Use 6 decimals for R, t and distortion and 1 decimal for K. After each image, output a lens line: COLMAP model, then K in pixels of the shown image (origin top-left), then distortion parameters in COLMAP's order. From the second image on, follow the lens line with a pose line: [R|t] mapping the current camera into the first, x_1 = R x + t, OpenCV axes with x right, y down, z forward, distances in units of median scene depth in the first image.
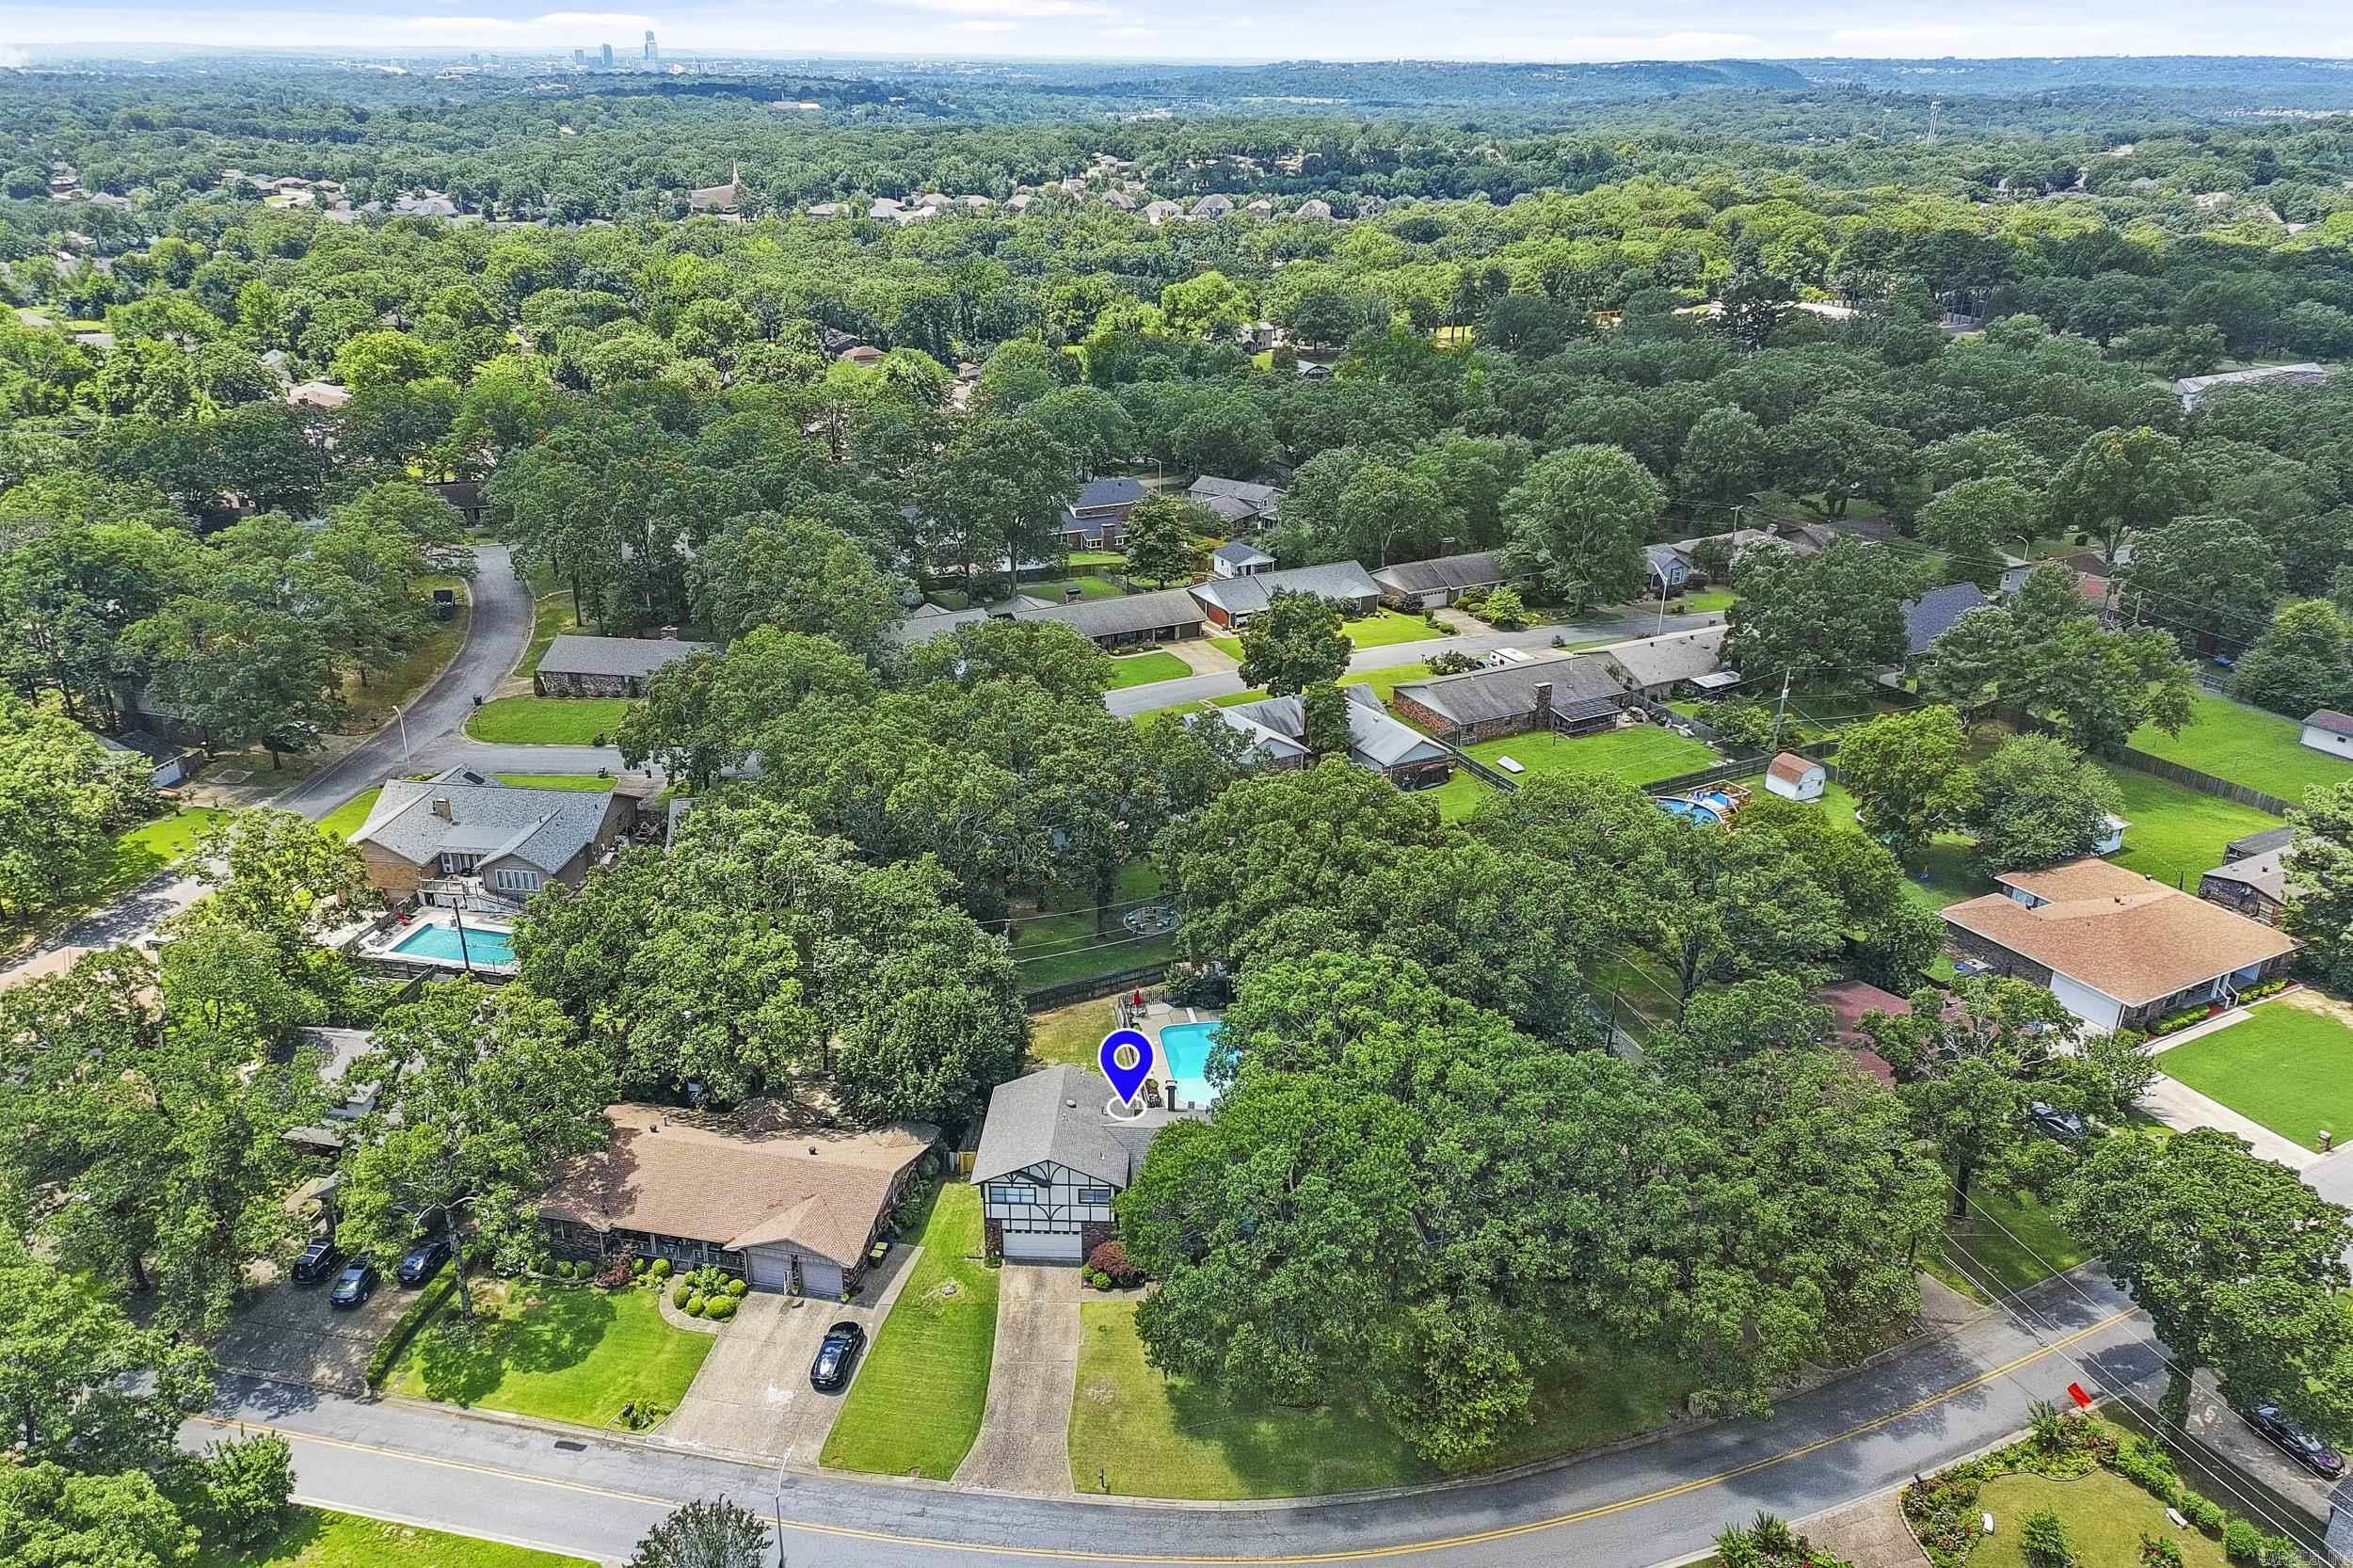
lens RADIAL K [[1800.1, 0, 1176.5], [0, 1800.1, 784.0], [0, 0, 1]] dist [0.003803, 0.001614]
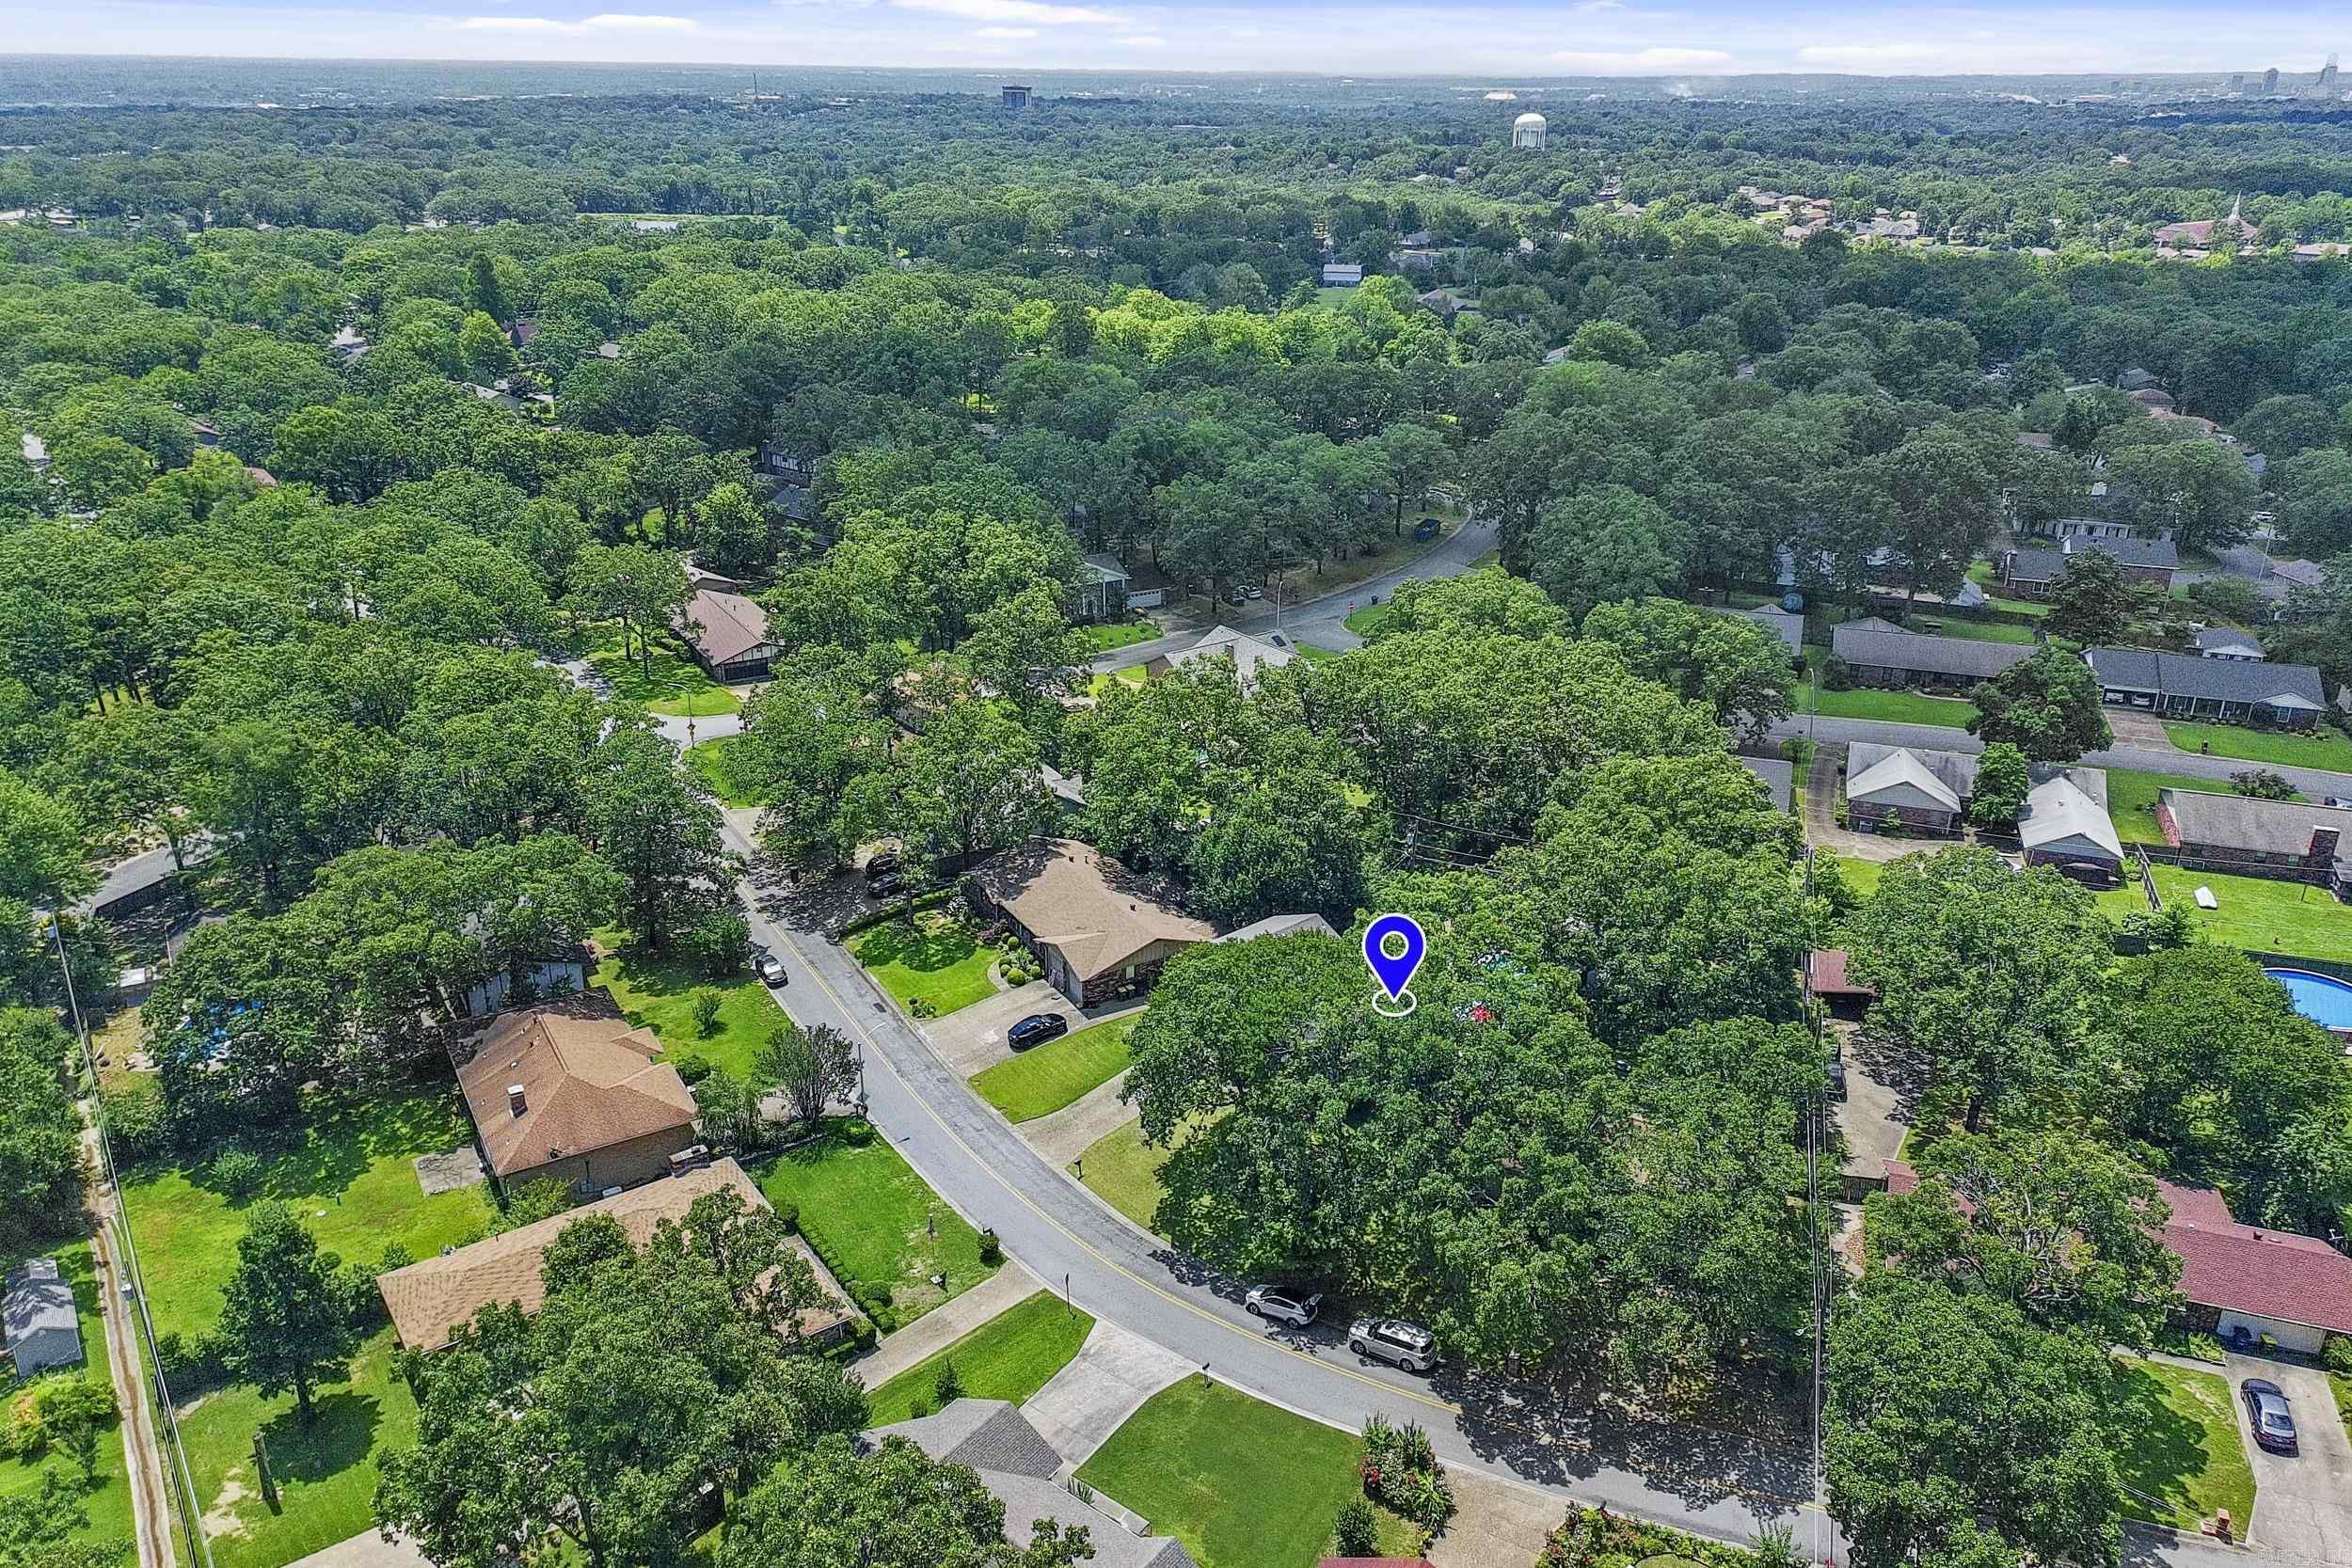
lens RADIAL K [[1799.1, 0, 1176.0], [0, 1799.1, 784.0], [0, 0, 1]] dist [0.003803, 0.001614]
pose [[0.662680, 0.263771, -0.700914, 0.753479], [-0.273196, 0.956569, 0.101687, -0.026411], [0.697294, 0.124100, 0.705960, 0.086796]]
